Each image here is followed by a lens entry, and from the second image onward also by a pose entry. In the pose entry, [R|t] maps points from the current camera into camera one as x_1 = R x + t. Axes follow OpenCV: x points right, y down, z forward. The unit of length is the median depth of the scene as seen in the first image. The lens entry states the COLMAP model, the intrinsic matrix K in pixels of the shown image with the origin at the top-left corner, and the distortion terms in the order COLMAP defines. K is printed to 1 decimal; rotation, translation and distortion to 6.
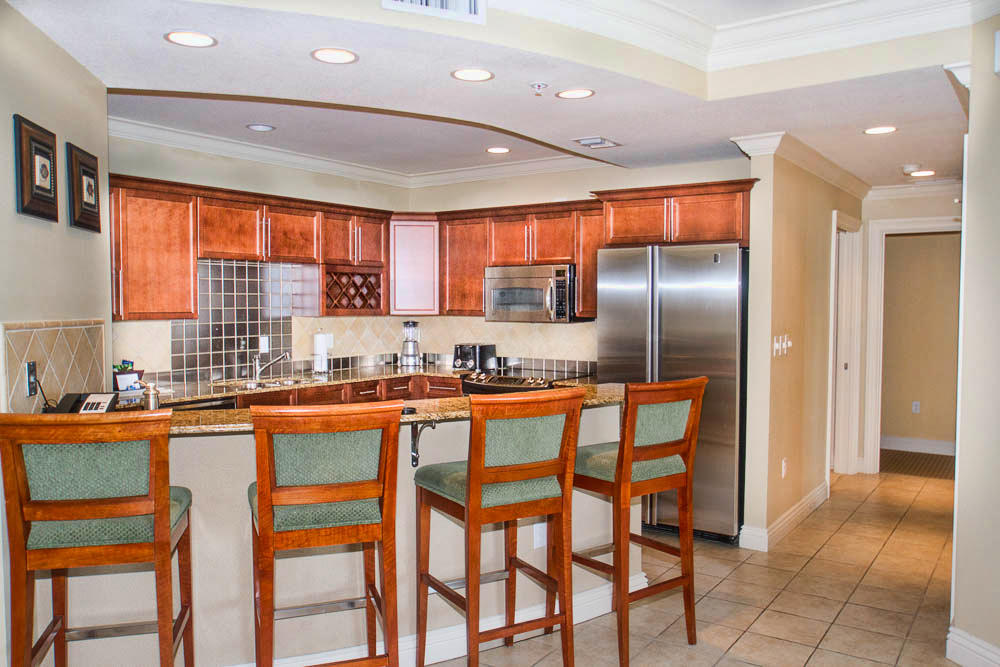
lens RADIAL K [[830.1, 0, 498.7], [0, 830.1, 336.3], [0, 0, 1]] dist [-0.016670, -0.006648]
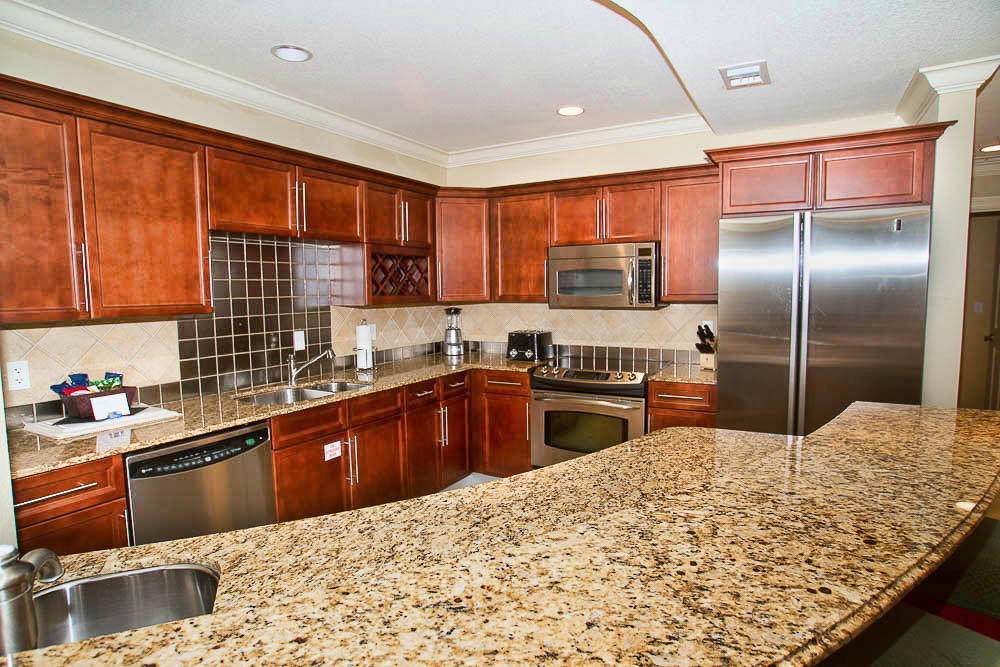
lens RADIAL K [[555.2, 0, 499.5], [0, 555.2, 336.2], [0, 0, 1]] dist [-0.025824, 0.004874]
pose [[0.994201, -0.023230, 0.104997, -0.141879], [0.018637, 0.998835, 0.044514, -0.015584], [-0.105909, -0.042299, 0.993476, 0.426840]]
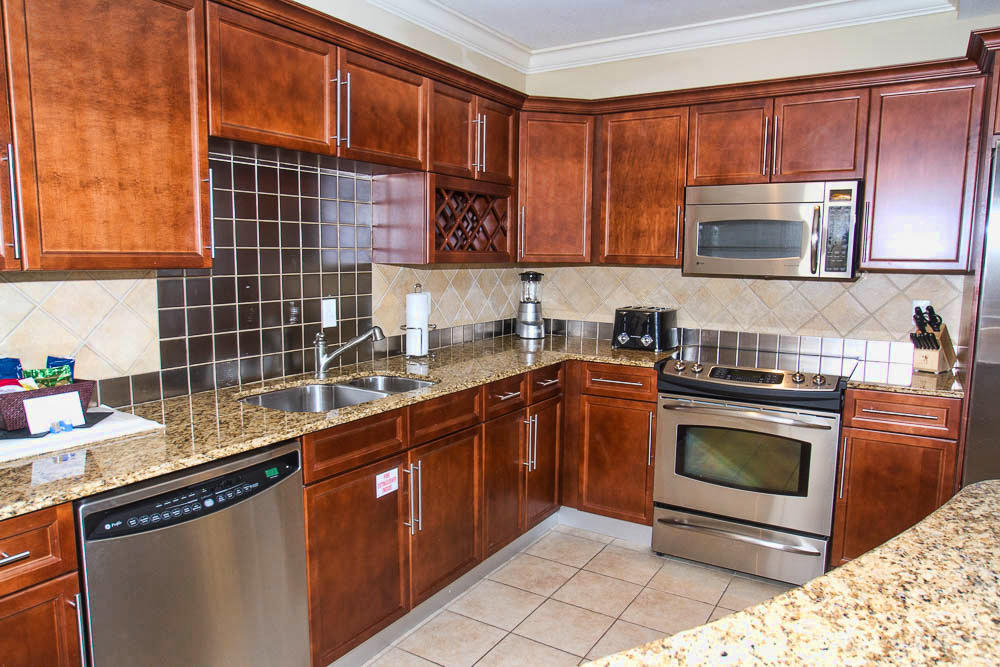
lens RADIAL K [[670.5, 0, 502.1], [0, 670.5, 333.4], [0, 0, 1]] dist [-0.028532, 0.010722]
pose [[0.997240, 0.000405, 0.074248, -0.200487], [-0.006184, 0.996963, 0.077627, -0.012752], [-0.073991, -0.077872, 0.994214, 0.536016]]
